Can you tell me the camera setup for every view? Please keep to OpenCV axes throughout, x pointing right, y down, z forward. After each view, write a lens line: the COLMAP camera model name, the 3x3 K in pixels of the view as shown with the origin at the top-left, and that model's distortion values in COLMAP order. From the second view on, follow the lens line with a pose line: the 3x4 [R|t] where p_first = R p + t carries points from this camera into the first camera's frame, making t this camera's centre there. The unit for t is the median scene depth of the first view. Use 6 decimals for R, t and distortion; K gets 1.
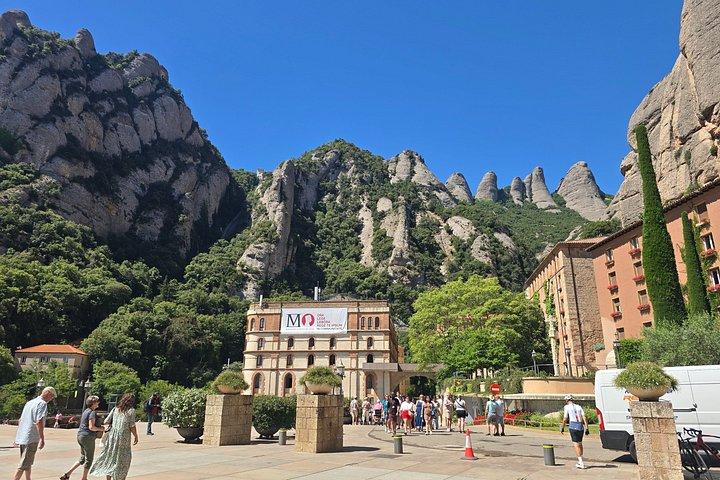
lens RADIAL K [[478.5, 0, 361.2], [0, 478.5, 245.7], [0, 0, 1]] dist [0.078386, -0.080523]
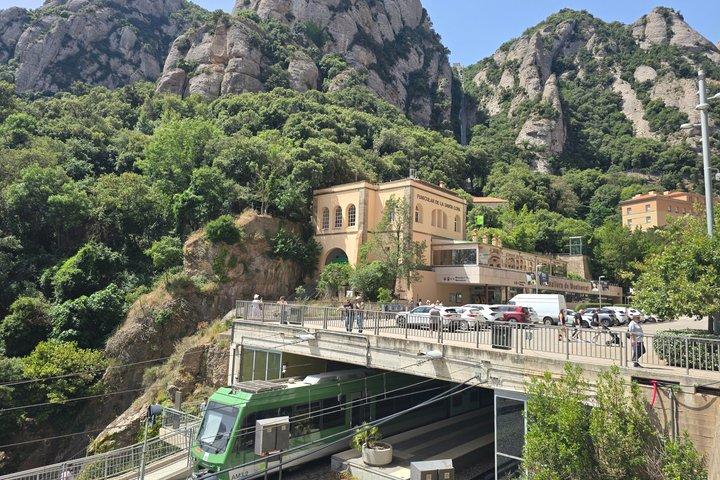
lens RADIAL K [[480.1, 0, 359.7], [0, 480.1, 236.8], [0, 0, 1]] dist [0.057171, -0.047098]
pose [[0.949290, -0.015393, -0.314025, -0.237989], [0.066112, 0.986242, 0.151511, 0.050403], [0.307372, -0.164589, 0.937247, -0.017869]]
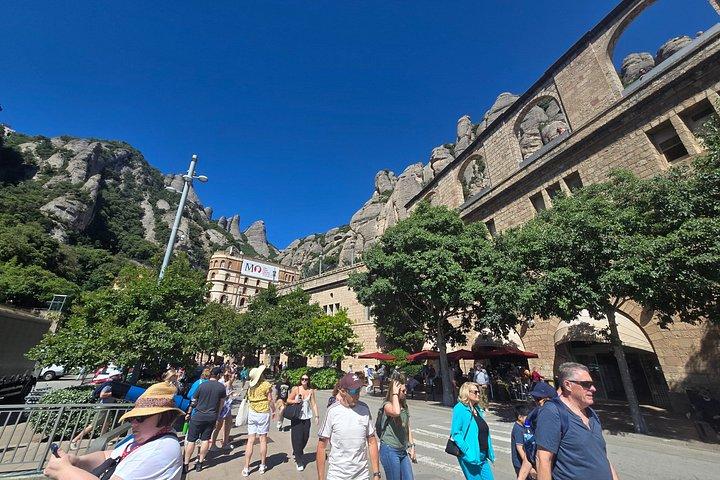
lens RADIAL K [[293.5, 0, 359.0], [0, 293.5, 237.7], [0, 0, 1]] dist [-0.003233, -0.000629]
pose [[0.643669, 0.298424, 0.704722, -0.225281], [-0.228095, 0.953796, -0.195563, 0.059613], [-0.730523, -0.034866, 0.681998, 0.012299]]
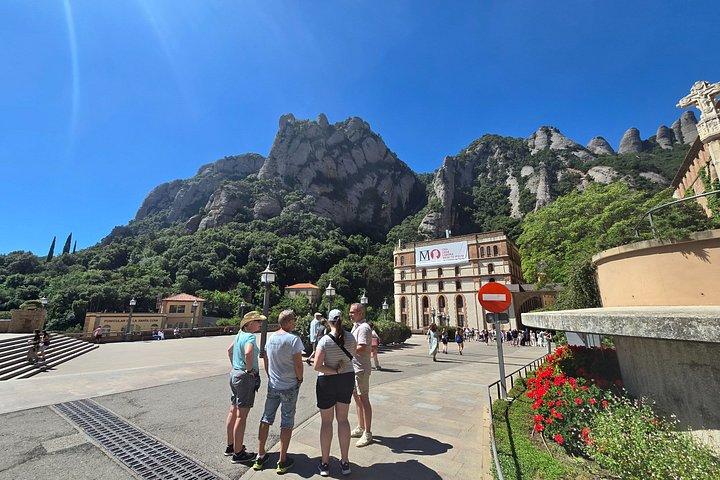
lens RADIAL K [[293.5, 0, 359.0], [0, 293.5, 237.7], [0, 0, 1]] dist [-0.003233, -0.000629]
pose [[0.861738, -0.125812, -0.491508, 0.034183], [0.149843, 0.988663, 0.009643, 0.026361], [0.484722, -0.081959, 0.870820, 0.085260]]
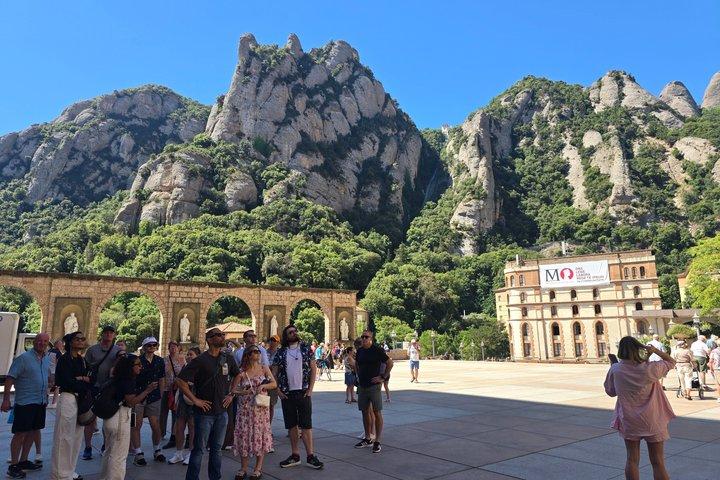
lens RADIAL K [[478.5, 0, 361.2], [0, 478.5, 245.7], [0, 0, 1]] dist [0.078386, -0.080523]
pose [[0.922248, -0.096133, -0.374456, -0.043193], [0.133362, 0.988245, 0.074746, -0.017617], [0.362869, -0.118872, 0.924227, -0.057441]]
